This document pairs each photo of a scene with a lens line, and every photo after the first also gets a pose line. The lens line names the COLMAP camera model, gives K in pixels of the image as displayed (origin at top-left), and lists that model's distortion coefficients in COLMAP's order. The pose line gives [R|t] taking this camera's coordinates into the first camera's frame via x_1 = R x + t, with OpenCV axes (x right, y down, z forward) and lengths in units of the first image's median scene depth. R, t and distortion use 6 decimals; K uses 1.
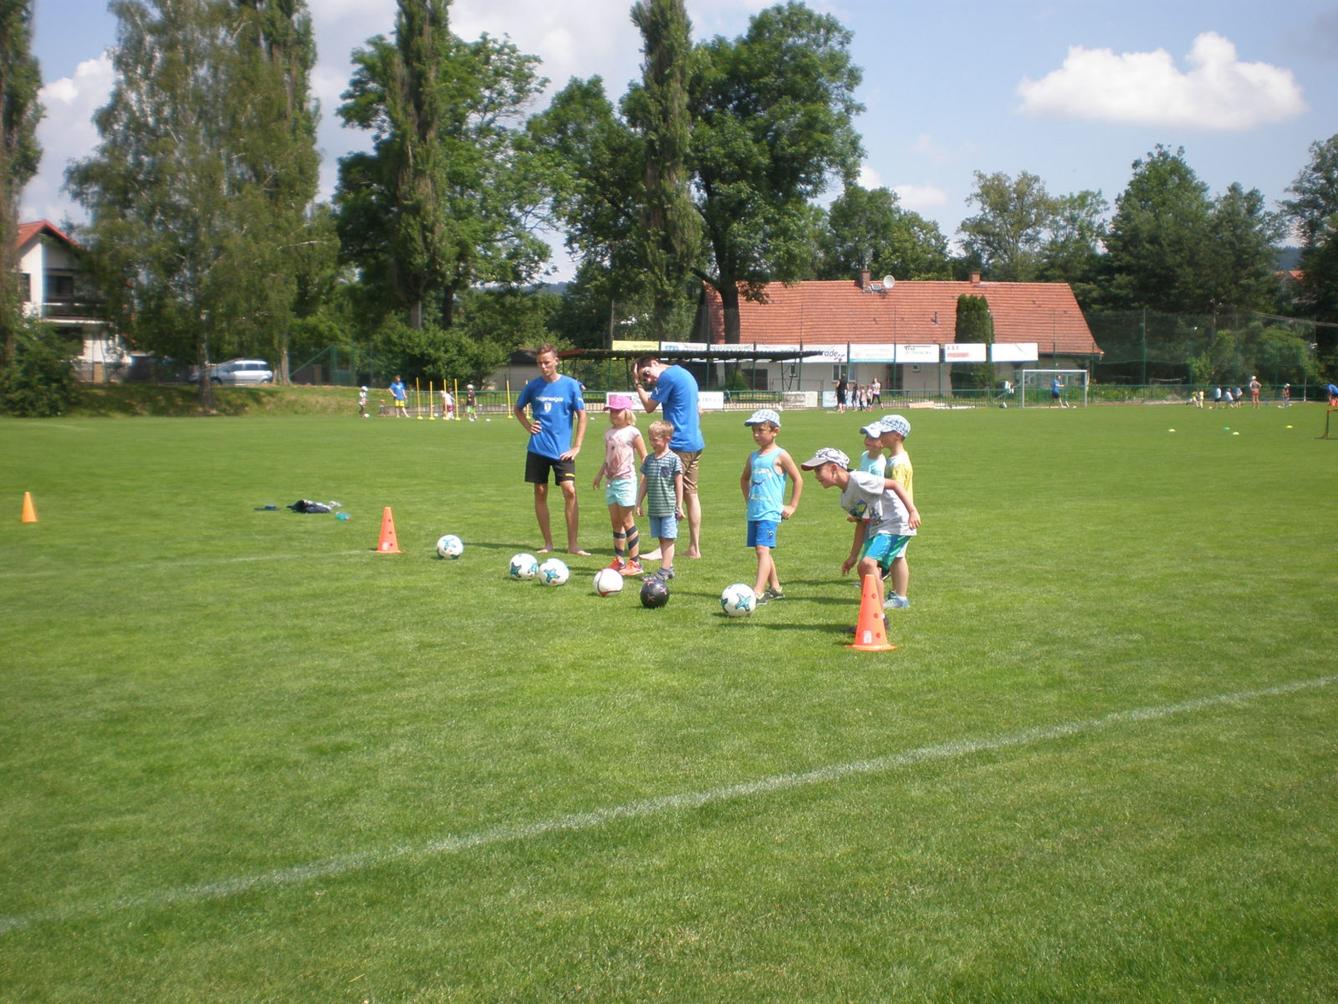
lens RADIAL K [[1587.6, 0, 669.0], [0, 1587.6, 502.0], [0, 0, 1]] dist [0.060080, -0.475955]
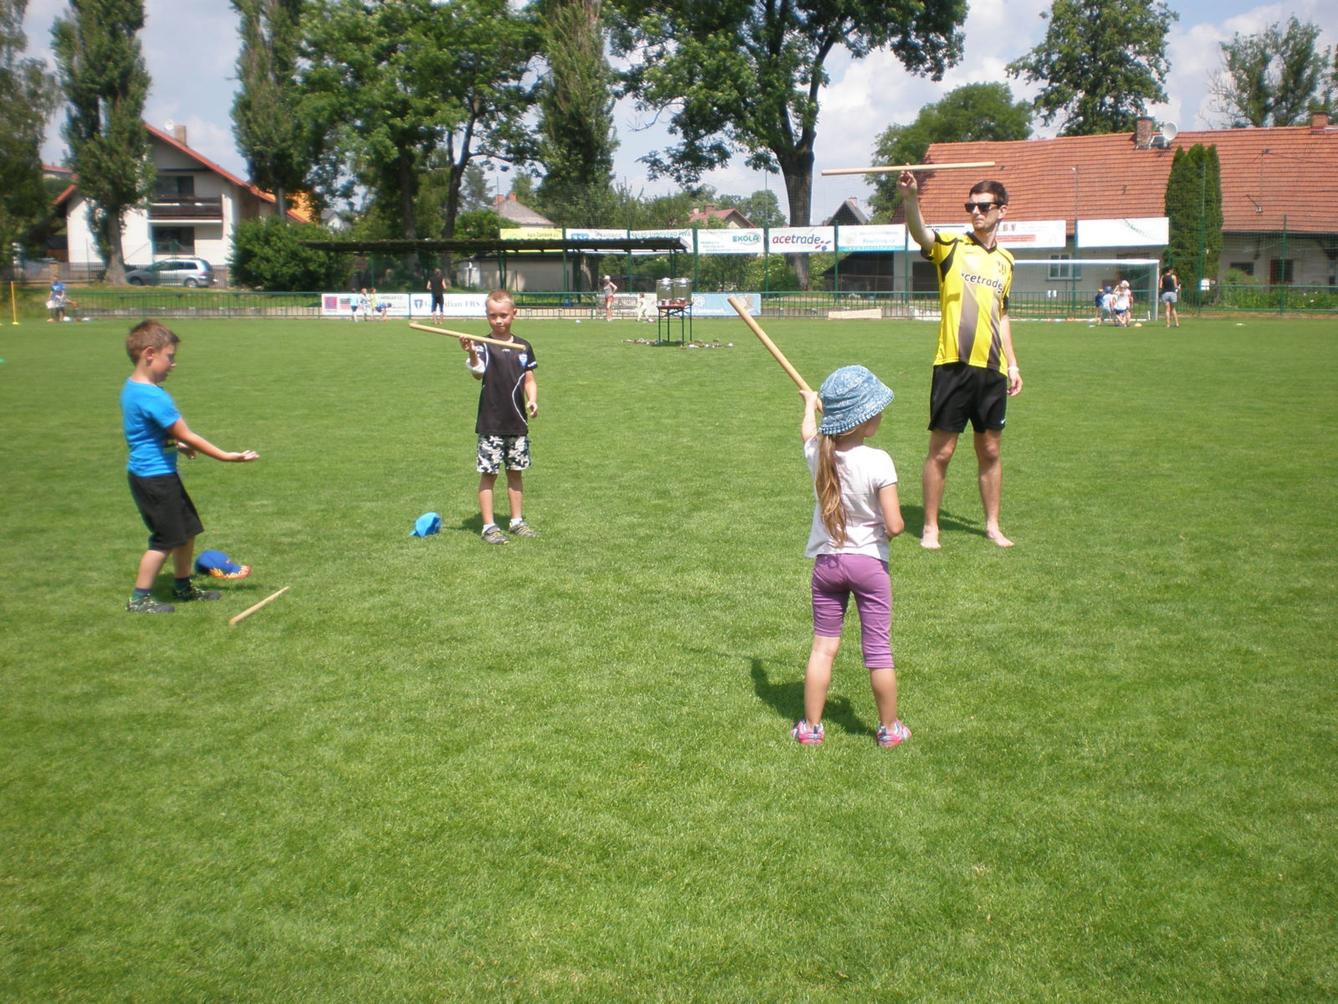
lens RADIAL K [[1587.6, 0, 669.0], [0, 1587.6, 502.0], [0, 0, 1]] dist [0.060080, -0.475955]
pose [[0.745114, 0.092199, -0.660534, 0.454383], [-0.047703, 0.995229, 0.085105, -0.028660], [0.665229, -0.031903, 0.745957, 0.355050]]
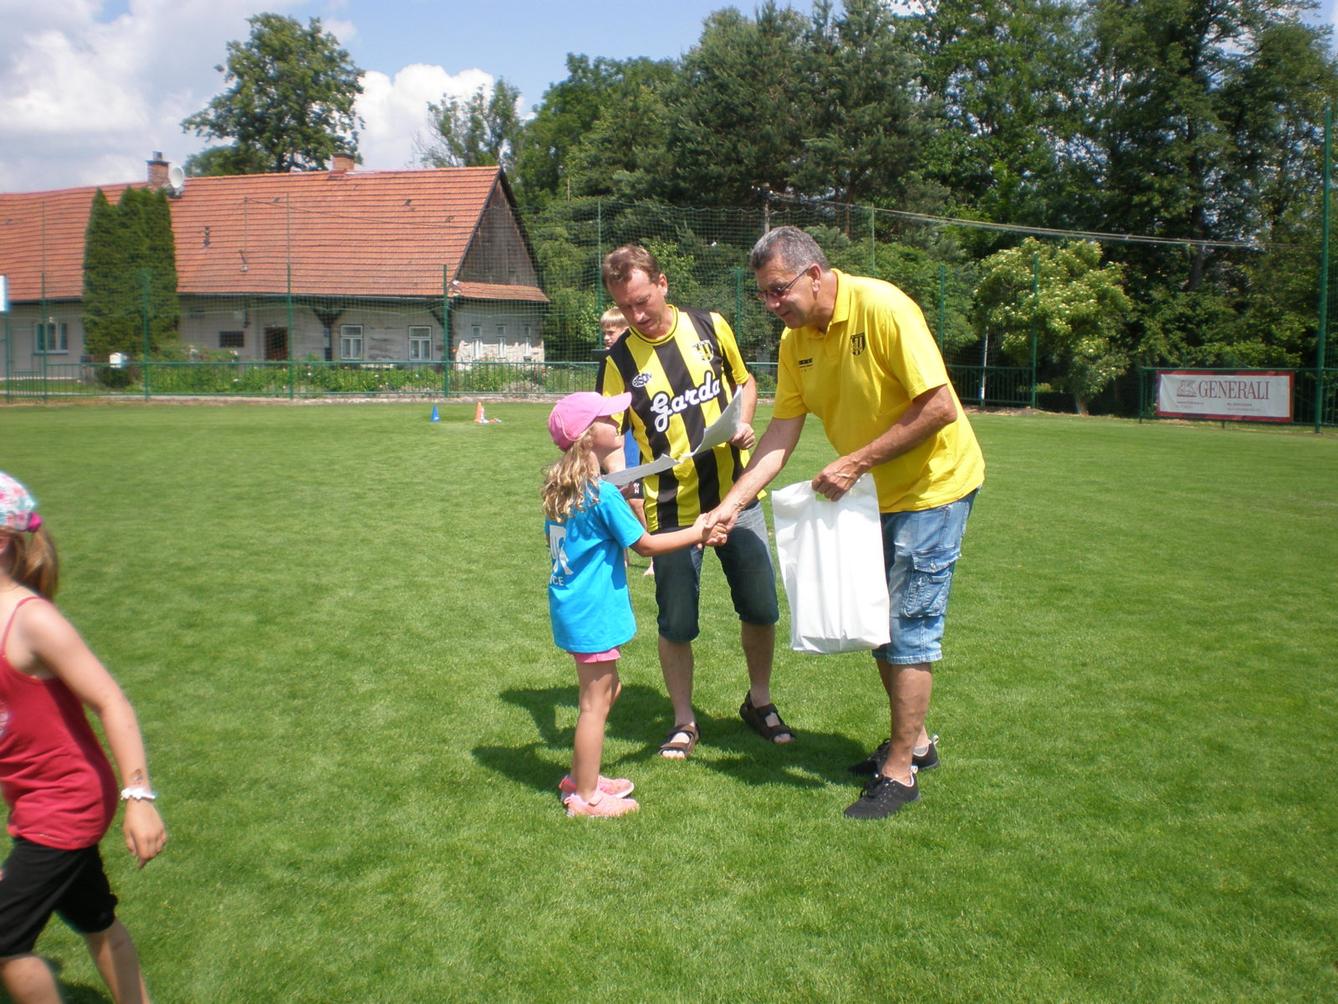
lens RADIAL K [[1427.5, 0, 661.9], [0, 1427.5, 502.8], [0, 0, 1]] dist [-0.094895, -0.150521]
pose [[0.916838, 0.051350, -0.395943, 0.521421], [-0.037088, 0.998360, 0.043598, -0.050889], [0.397532, -0.025288, 0.917240, 0.621436]]
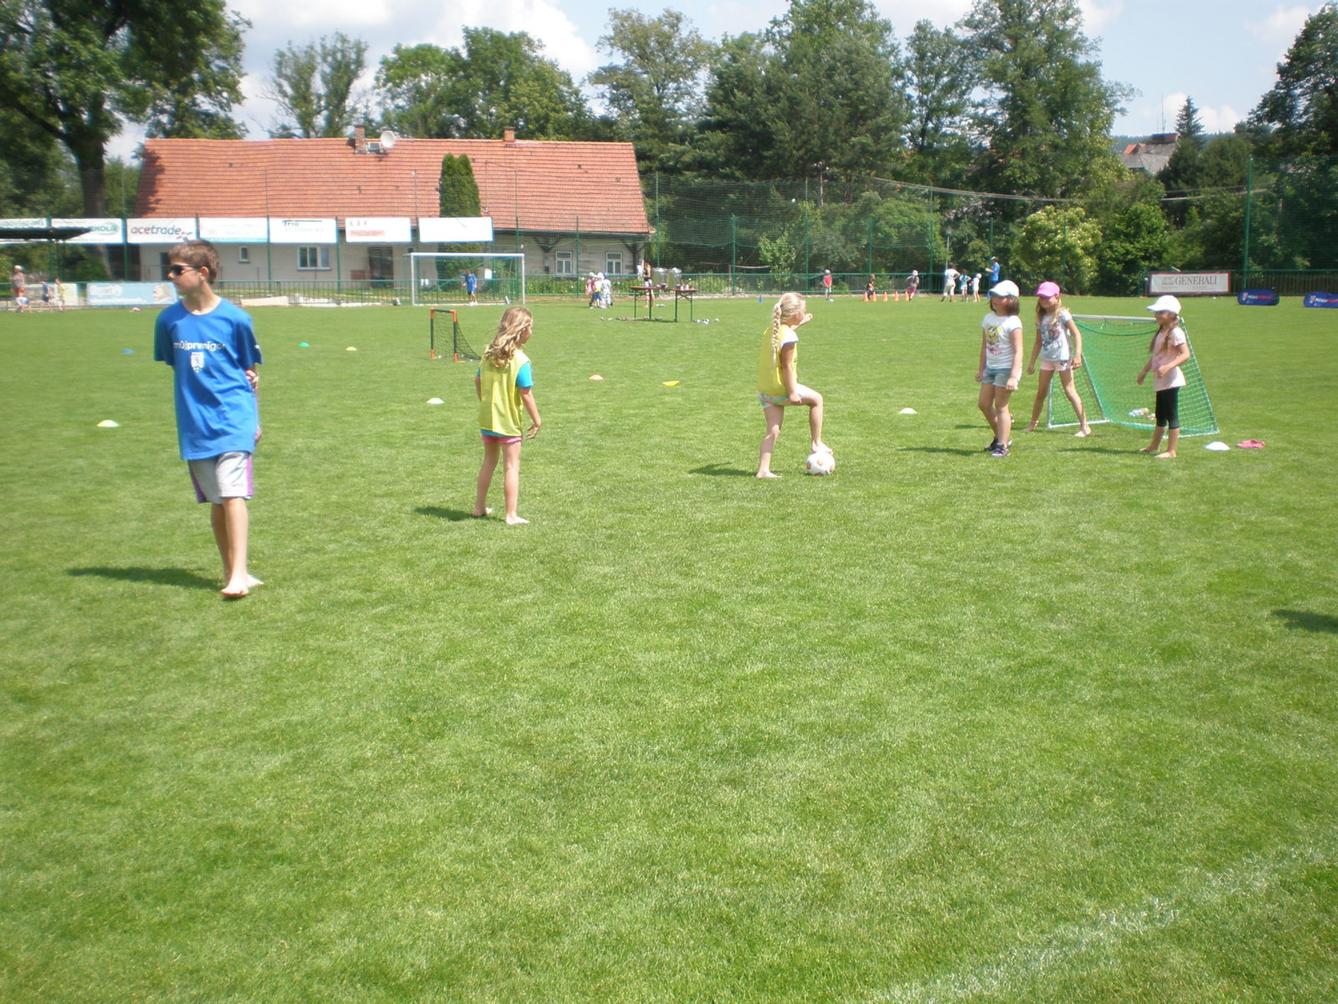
lens RADIAL K [[1587.6, 0, 669.0], [0, 1587.6, 502.0], [0, 0, 1]] dist [0.060080, -0.475955]
pose [[0.999907, -0.000576, 0.013650, 0.269644], [-0.000394, 0.997478, 0.070976, -0.017318], [-0.013656, -0.070975, 0.997385, 0.215752]]
